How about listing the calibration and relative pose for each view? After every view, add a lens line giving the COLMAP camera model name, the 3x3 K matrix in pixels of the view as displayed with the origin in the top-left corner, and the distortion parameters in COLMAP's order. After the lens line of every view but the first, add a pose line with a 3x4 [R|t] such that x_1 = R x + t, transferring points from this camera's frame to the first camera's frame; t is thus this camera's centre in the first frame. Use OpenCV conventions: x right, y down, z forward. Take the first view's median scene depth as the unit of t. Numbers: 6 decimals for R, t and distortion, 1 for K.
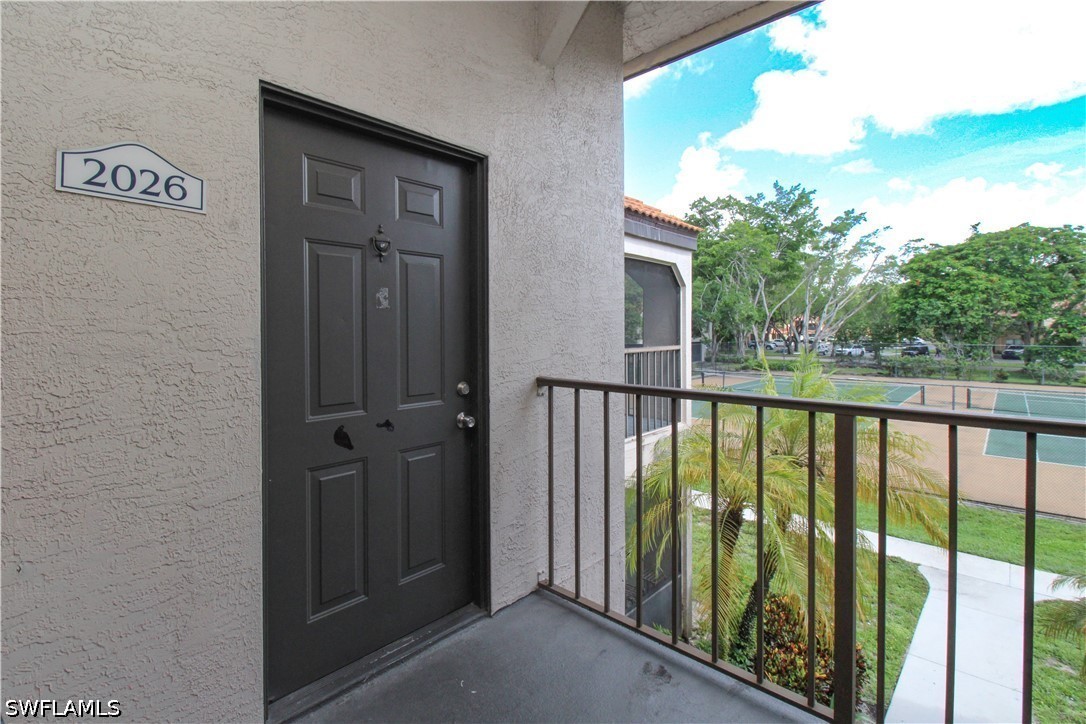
lens RADIAL K [[500.7, 0, 518.8], [0, 500.7, 337.4], [0, 0, 1]] dist [-0.004433, -0.008977]
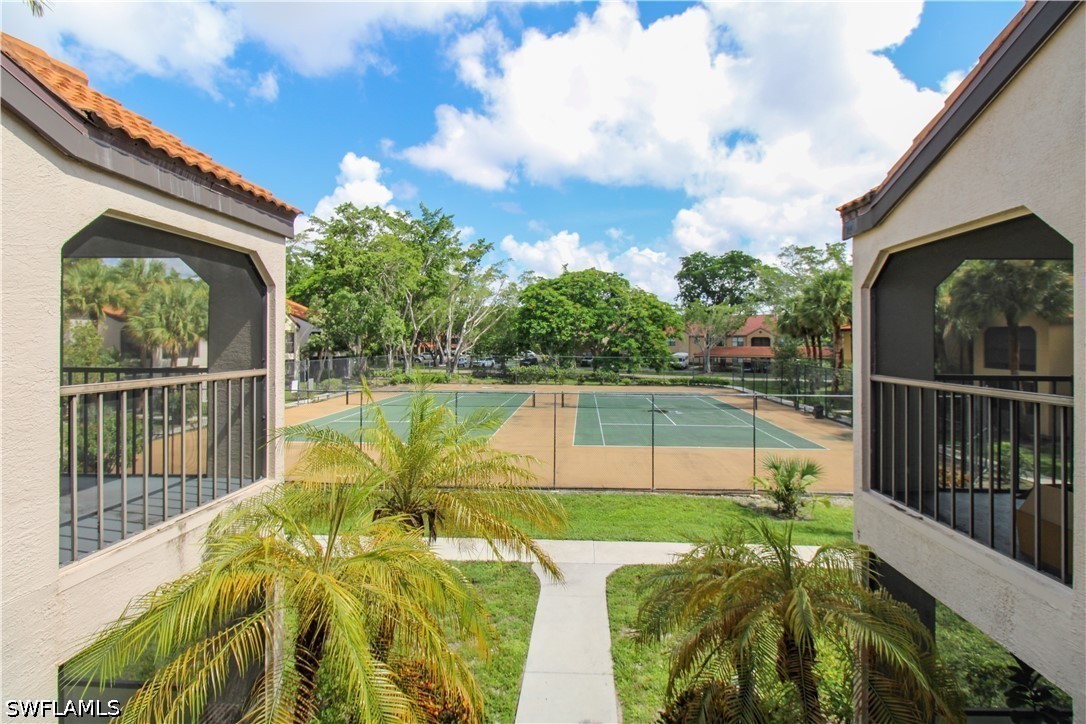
lens RADIAL K [[500.7, 0, 568.8], [0, 500.7, 346.1], [0, 0, 1]] dist [-0.004433, -0.008977]
pose [[0.729772, 0.004379, 0.683676, 0.027146], [0.001722, 0.999965, -0.008243, -0.001750], [-0.683688, 0.007193, 0.729739, 0.033797]]
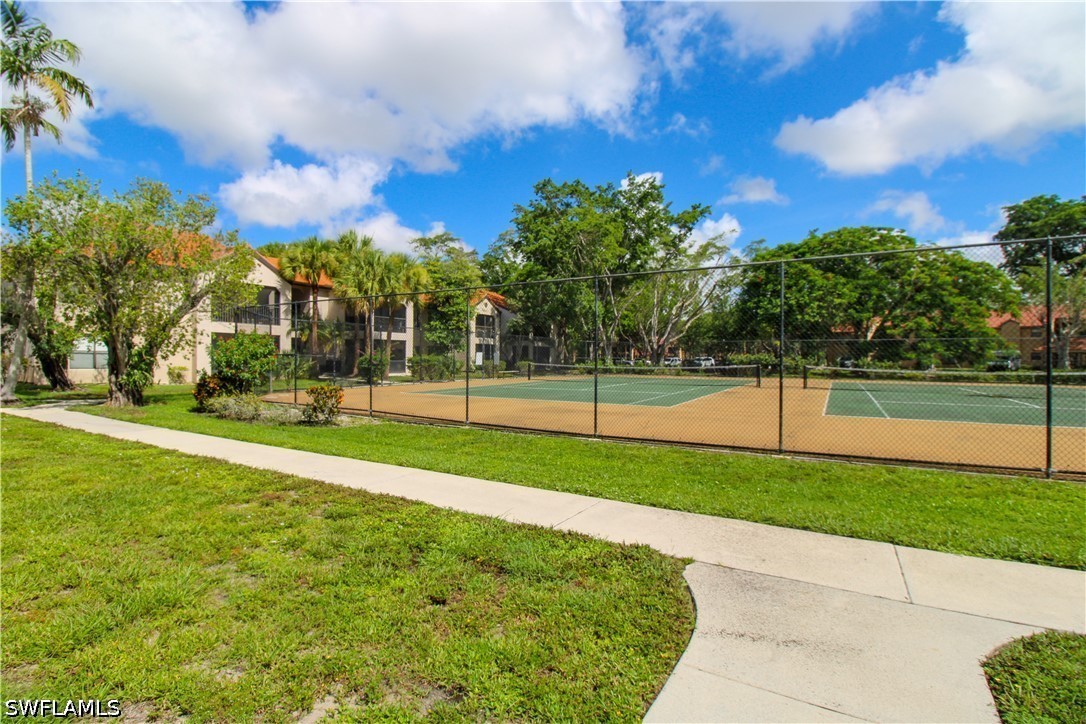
lens RADIAL K [[500.7, 0, 527.9], [0, 500.7, 366.0], [0, 0, 1]] dist [-0.004433, -0.008977]
pose [[0.973765, 0.019045, 0.226760, 0.143827], [-0.013435, 0.999565, -0.026257, 0.077367], [-0.227161, 0.022521, 0.973597, 0.157368]]
